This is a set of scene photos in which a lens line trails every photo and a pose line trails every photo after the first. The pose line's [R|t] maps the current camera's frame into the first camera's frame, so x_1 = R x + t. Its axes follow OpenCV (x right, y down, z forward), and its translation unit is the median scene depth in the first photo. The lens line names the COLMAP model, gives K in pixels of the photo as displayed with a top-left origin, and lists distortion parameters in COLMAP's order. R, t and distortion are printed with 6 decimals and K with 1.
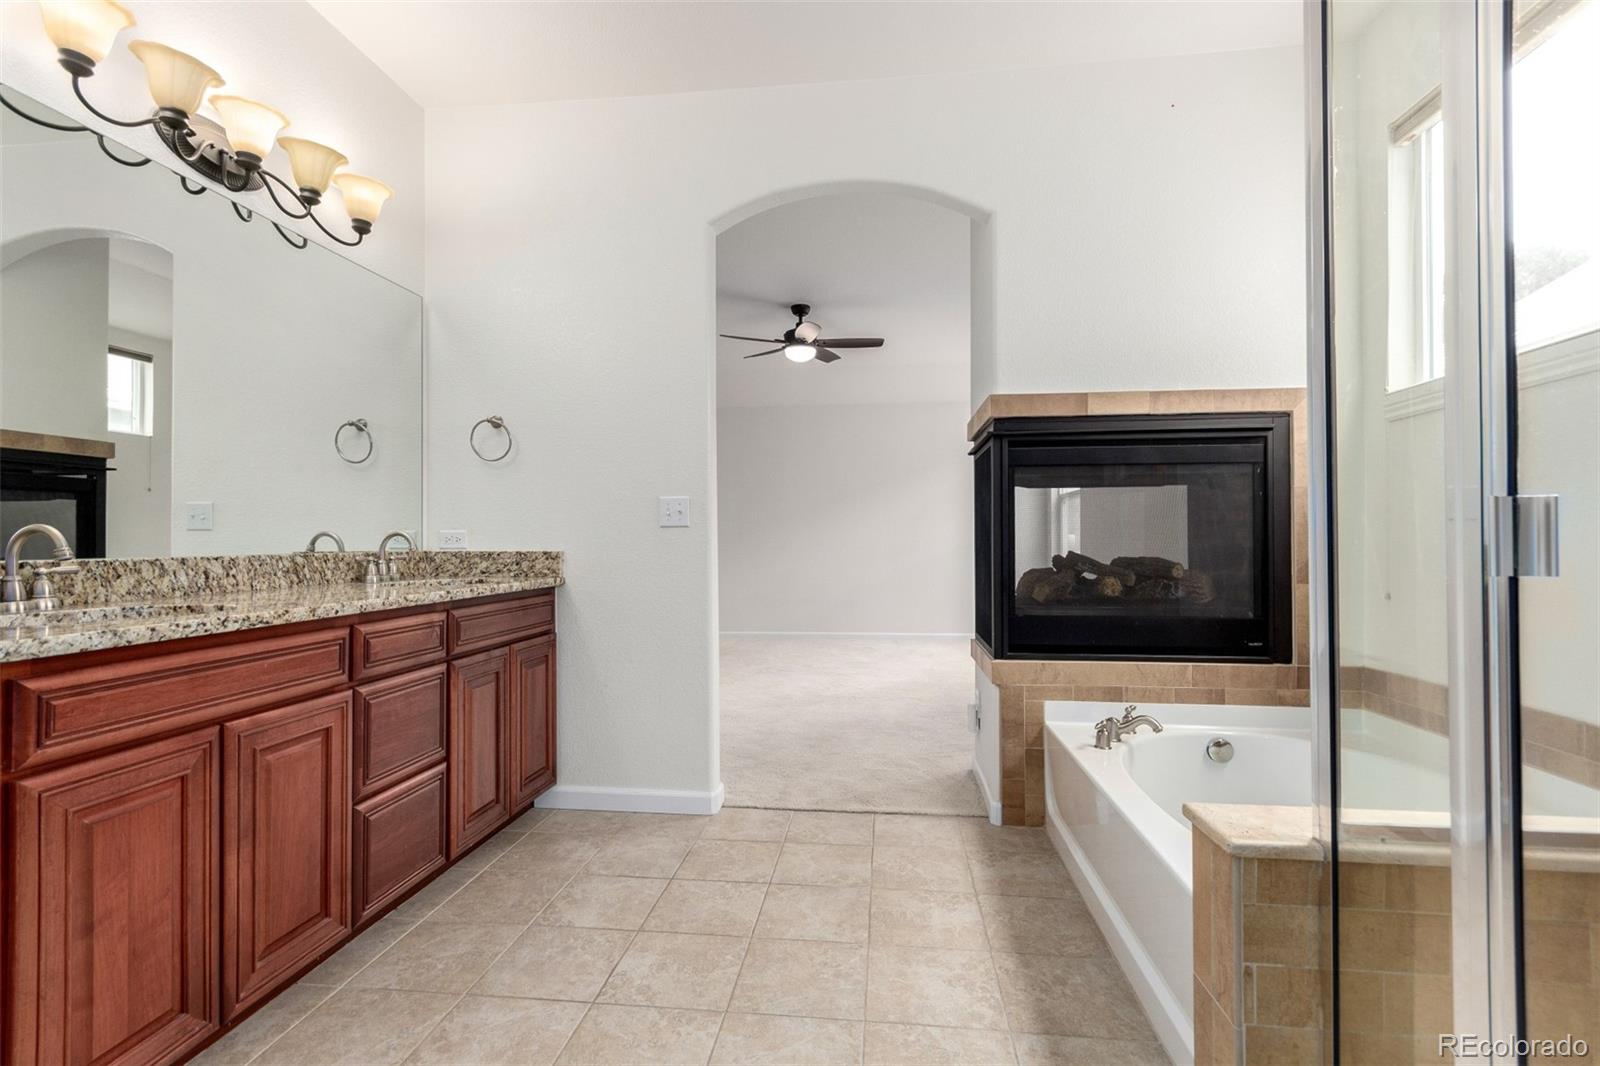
lens RADIAL K [[749.3, 0, 796.7], [0, 749.3, 545.8], [0, 0, 1]] dist [0.003505, 0.000835]
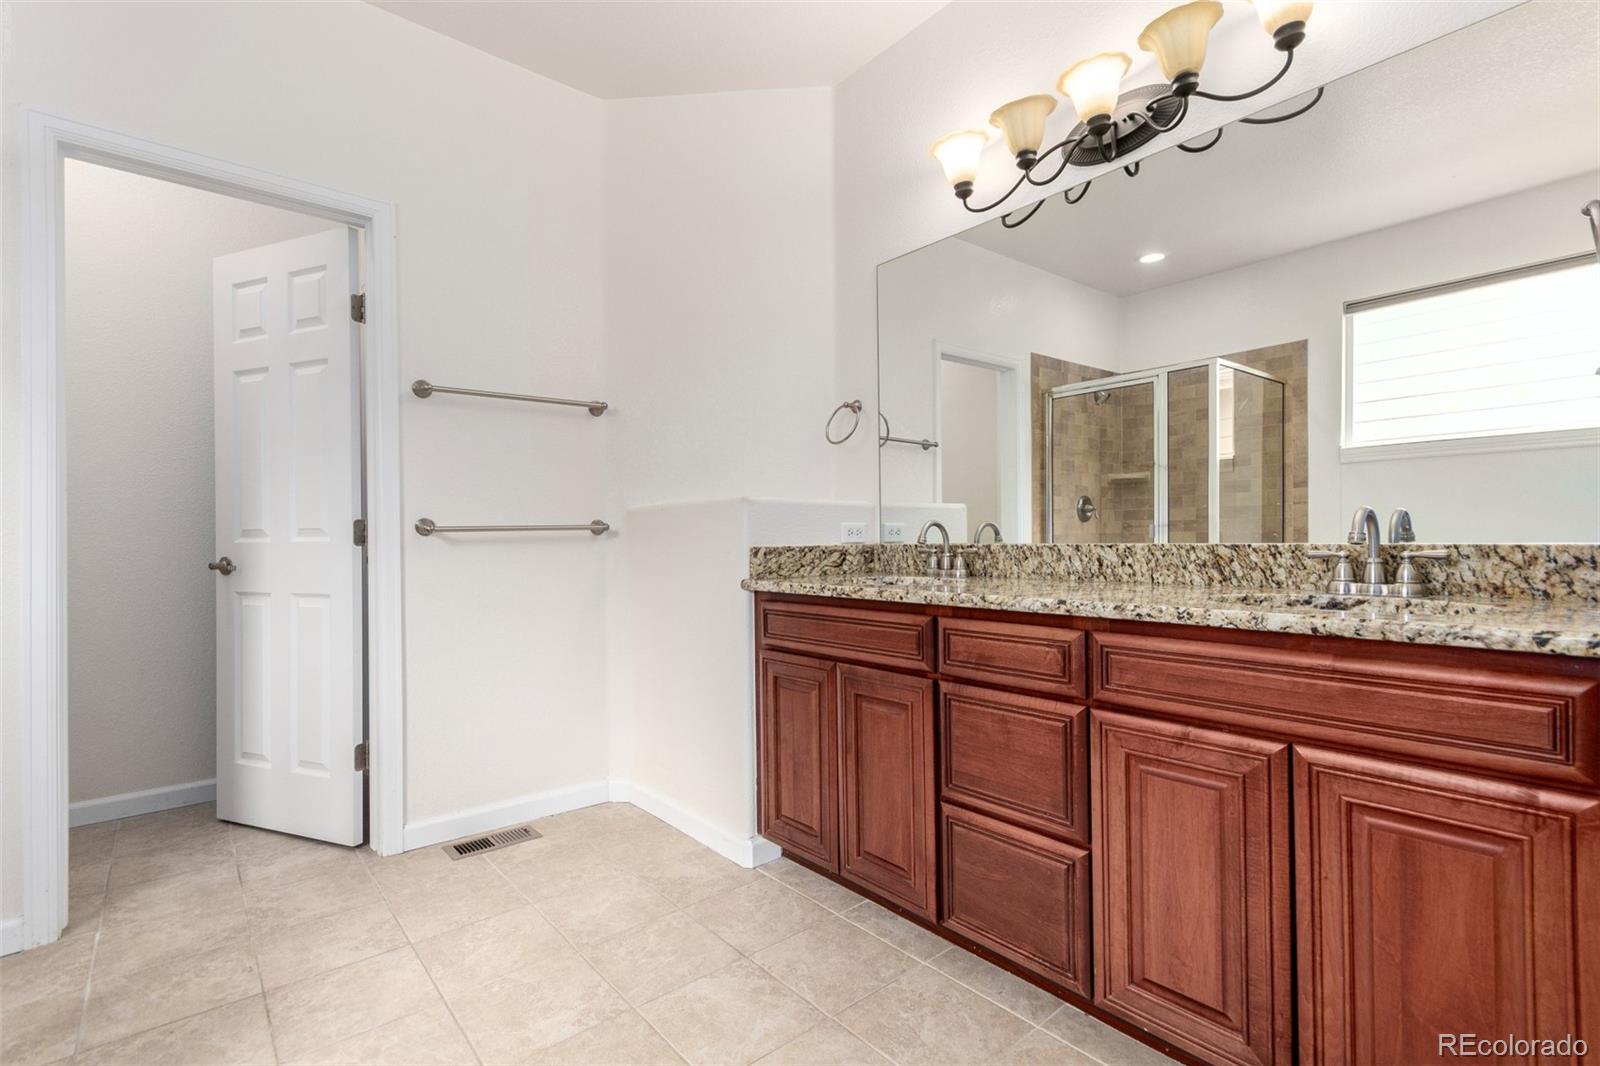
lens RADIAL K [[741.1, 0, 800.4], [0, 741.1, 535.5], [0, 0, 1]] dist [0.002031, 0.000292]
pose [[-0.677193, 0.010628, -0.735728, 0.195265], [0.008479, 0.999942, 0.006640, -0.006263], [0.735756, -0.001741, -0.677244, 1.218973]]
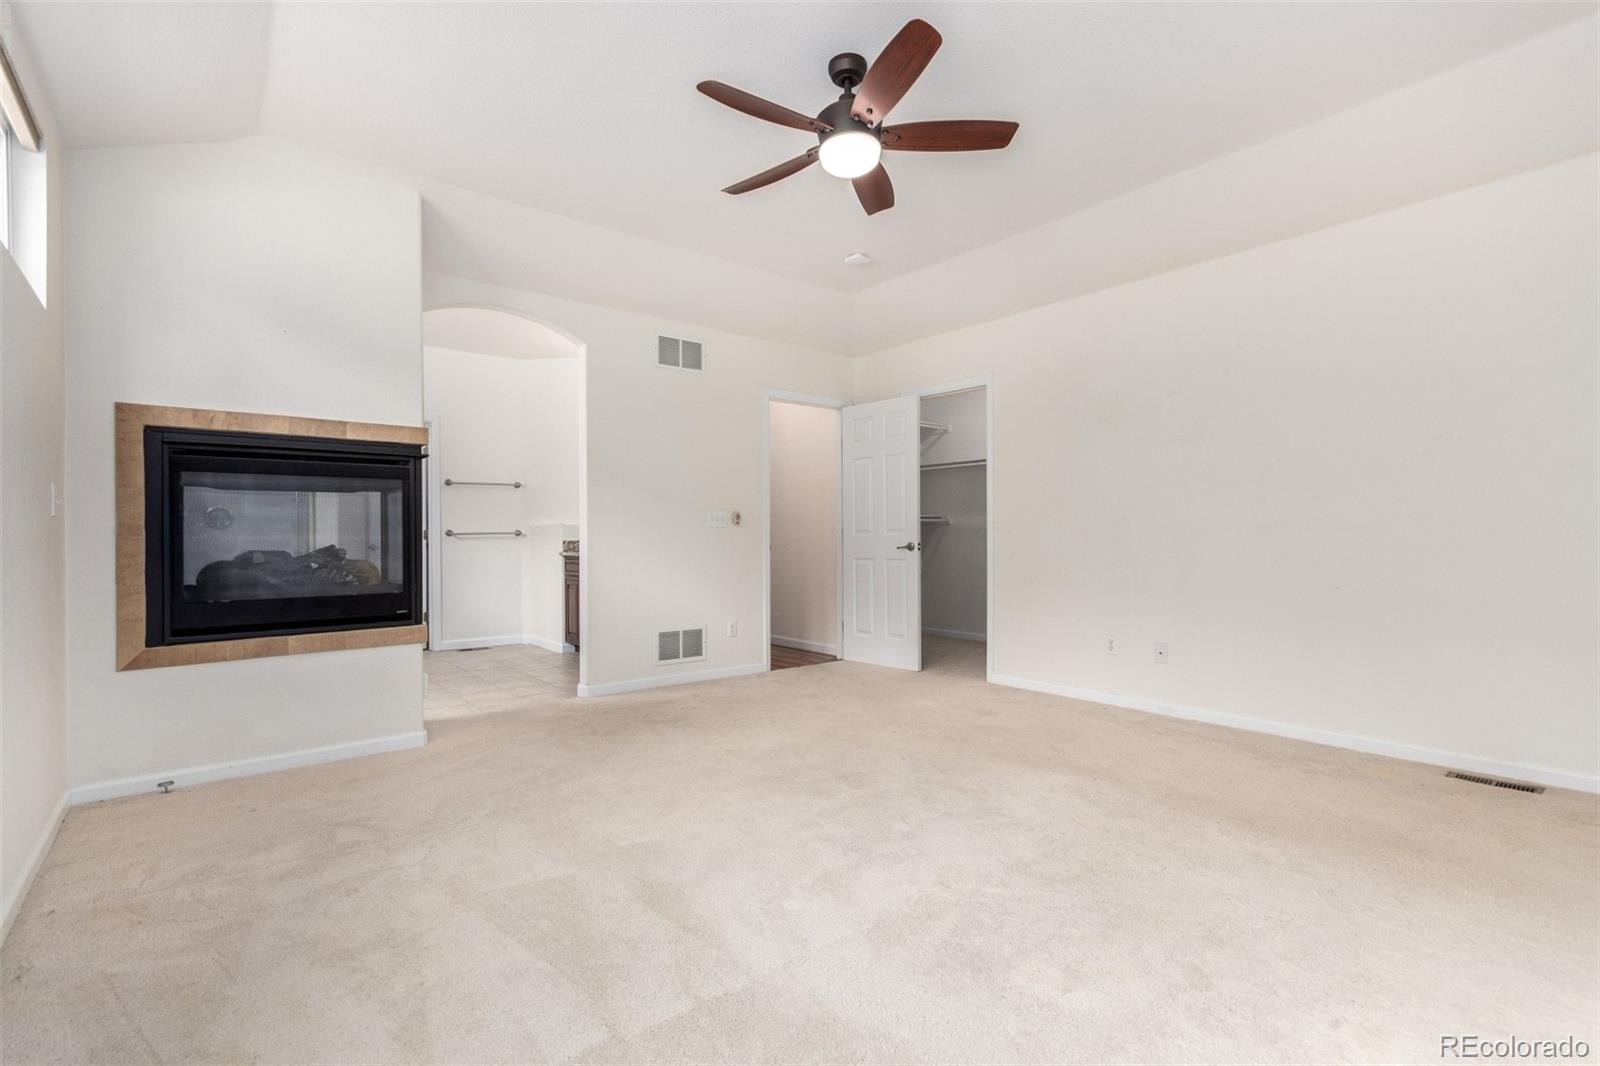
lens RADIAL K [[732.3, 0, 802.1], [0, 732.3, 538.6], [0, 0, 1]] dist [-0.000262, 0.000094]
pose [[-0.687468, 0.009495, -0.726153, 0.923773], [0.004473, 0.999951, 0.008841, -0.013487], [0.726201, 0.002830, -0.687477, 3.115349]]
